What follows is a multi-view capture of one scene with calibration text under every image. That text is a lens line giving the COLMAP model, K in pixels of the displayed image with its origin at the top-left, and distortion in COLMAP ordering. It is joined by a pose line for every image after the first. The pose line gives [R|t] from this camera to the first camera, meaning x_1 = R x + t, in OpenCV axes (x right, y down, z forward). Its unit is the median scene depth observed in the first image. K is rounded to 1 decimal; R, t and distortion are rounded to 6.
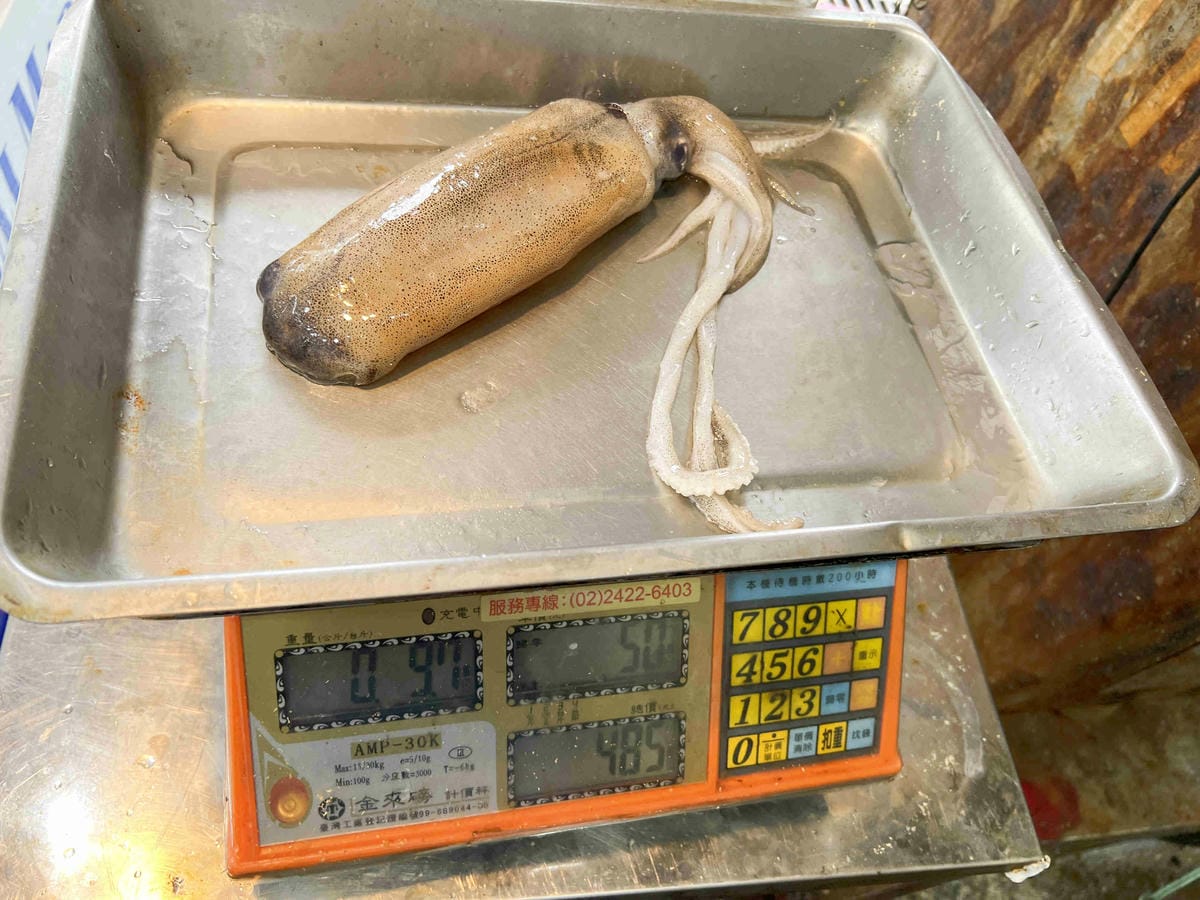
lens RADIAL K [[910.3, 0, 602.8], [0, 910.3, 443.9], [0, 0, 1]] dist [0.039506, -0.070267]
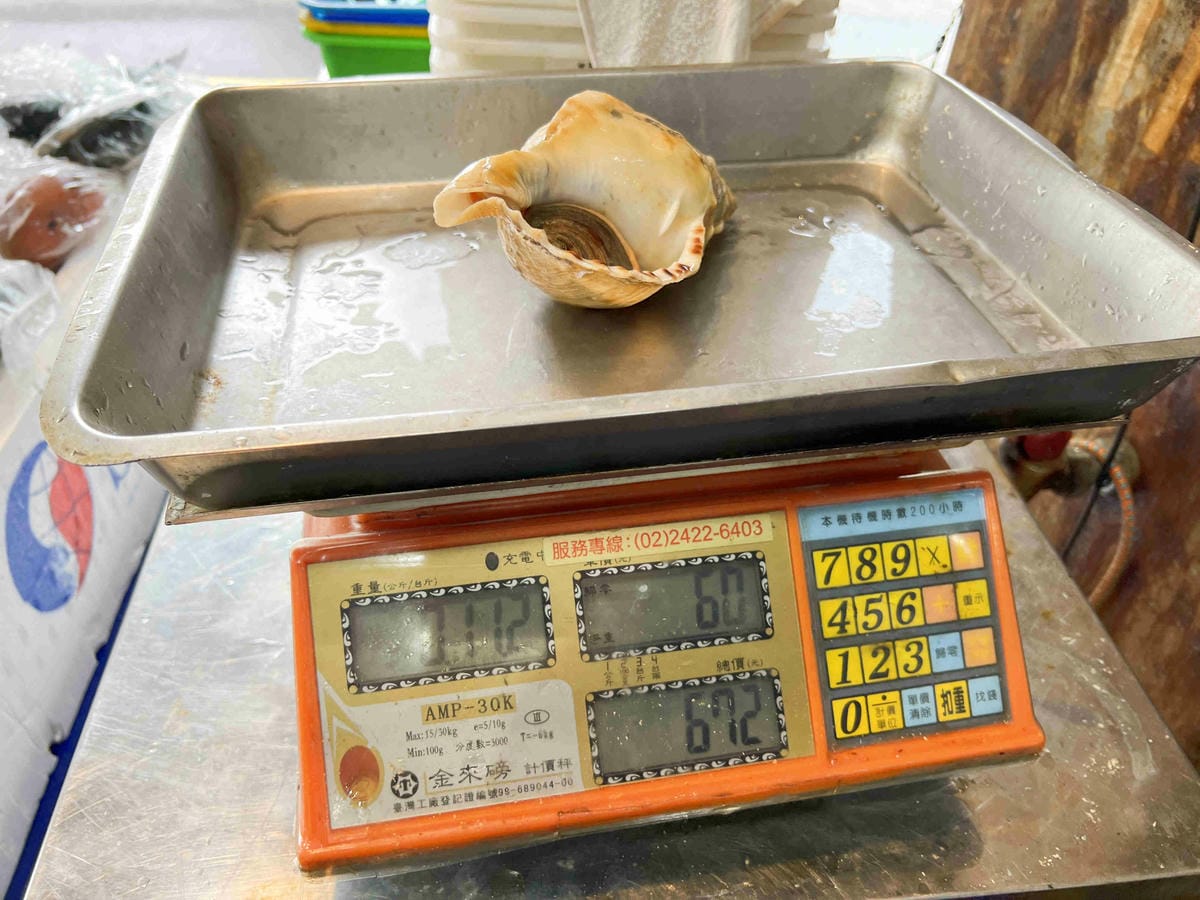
lens RADIAL K [[910.3, 0, 602.8], [0, 910.3, 443.9], [0, 0, 1]] dist [0.039506, -0.070267]
pose [[0.986227, -0.127727, -0.105082, 0.040489], [0.092878, 0.953376, -0.287136, 0.310306], [0.136857, 0.273422, 0.952108, 0.037060]]
